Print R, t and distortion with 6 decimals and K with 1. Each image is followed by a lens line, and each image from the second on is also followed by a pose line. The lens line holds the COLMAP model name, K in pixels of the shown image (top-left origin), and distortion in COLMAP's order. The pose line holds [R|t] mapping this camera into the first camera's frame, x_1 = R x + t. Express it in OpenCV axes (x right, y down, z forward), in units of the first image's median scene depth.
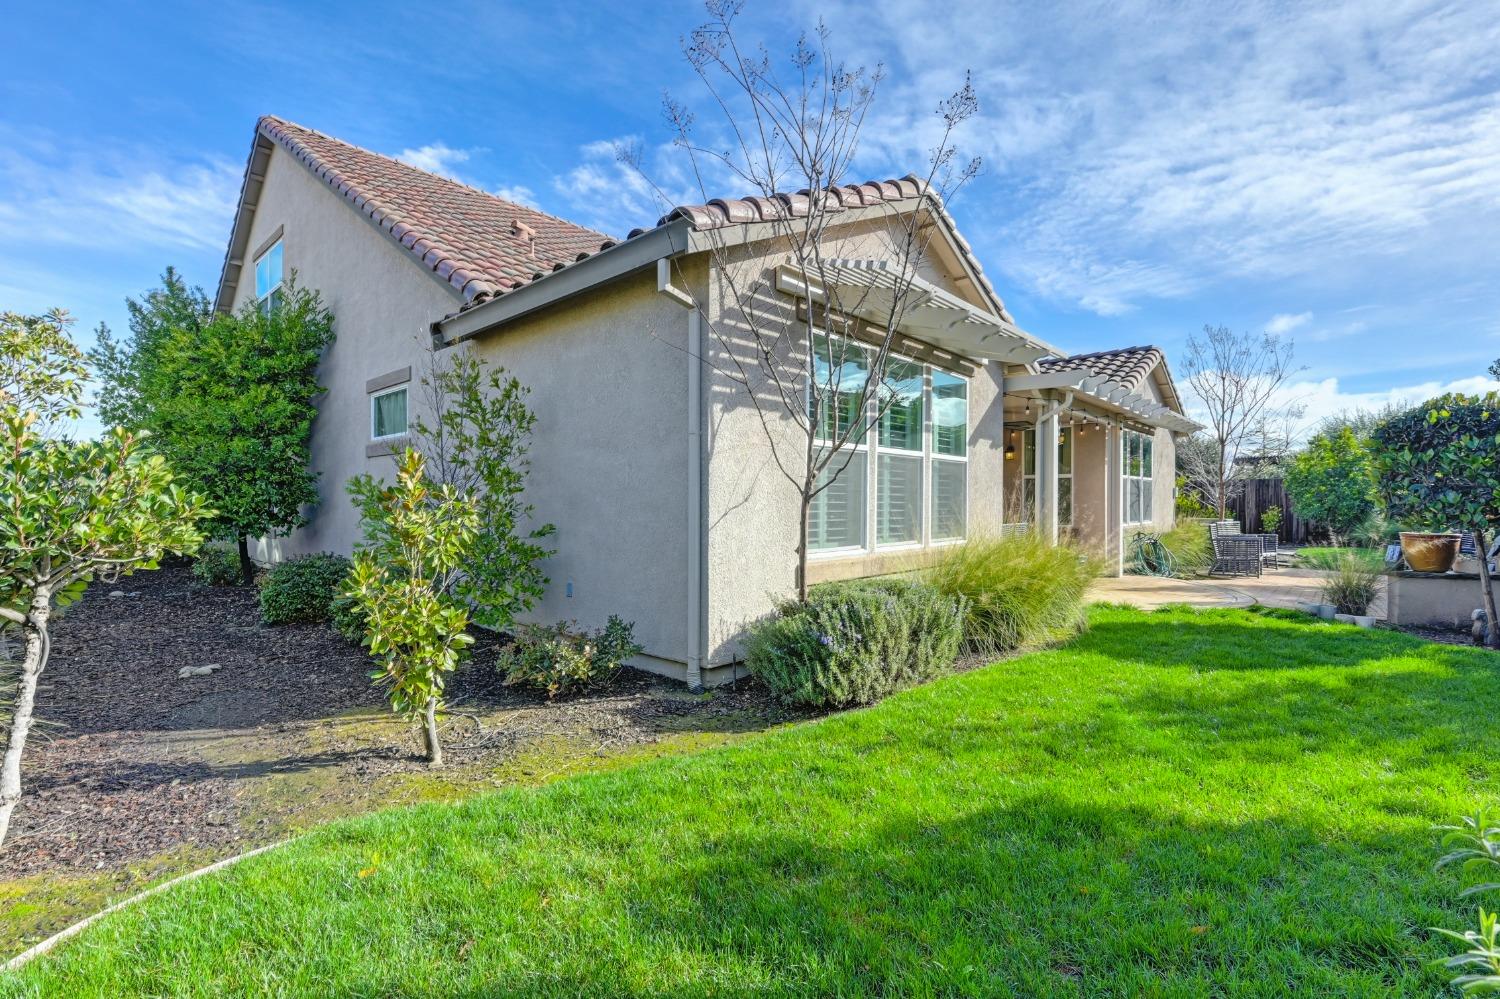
lens RADIAL K [[679.8, 0, 749.9], [0, 679.8, 497.8], [0, 0, 1]] dist [-0.005048, -0.001104]
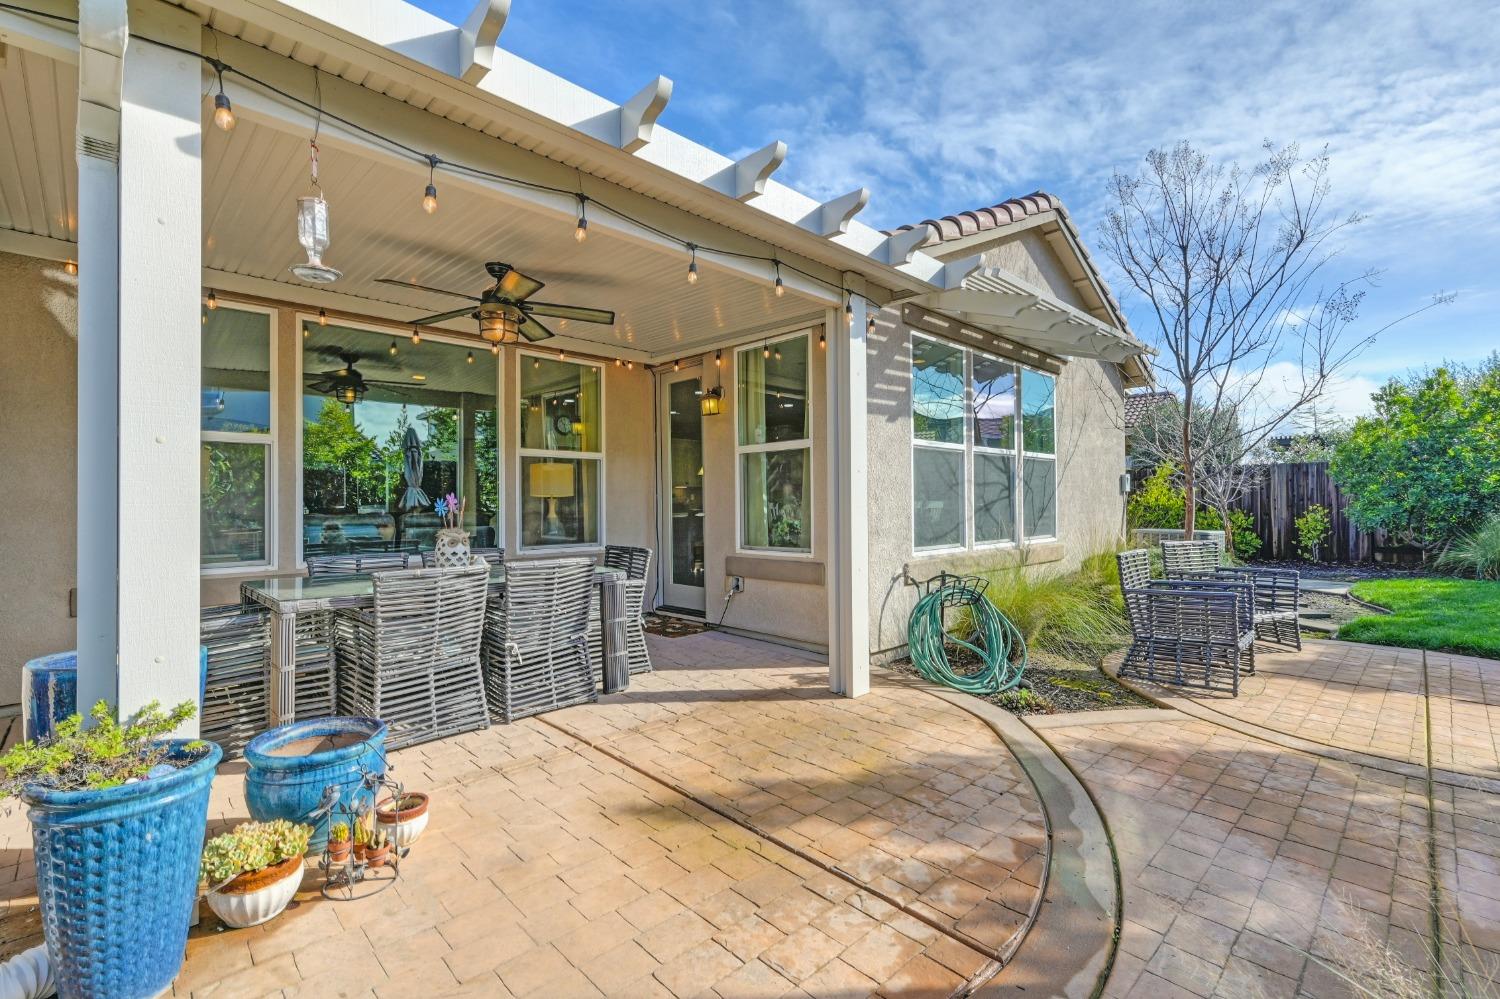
lens RADIAL K [[679.8, 0, 742.3], [0, 679.8, 499.3], [0, 0, 1]] dist [-0.005048, -0.001104]
pose [[0.997912, -0.010981, -0.063646, 0.300712], [0.010644, 0.999927, -0.005637, 0.004372], [0.063704, 0.004948, 0.997957, 0.362425]]
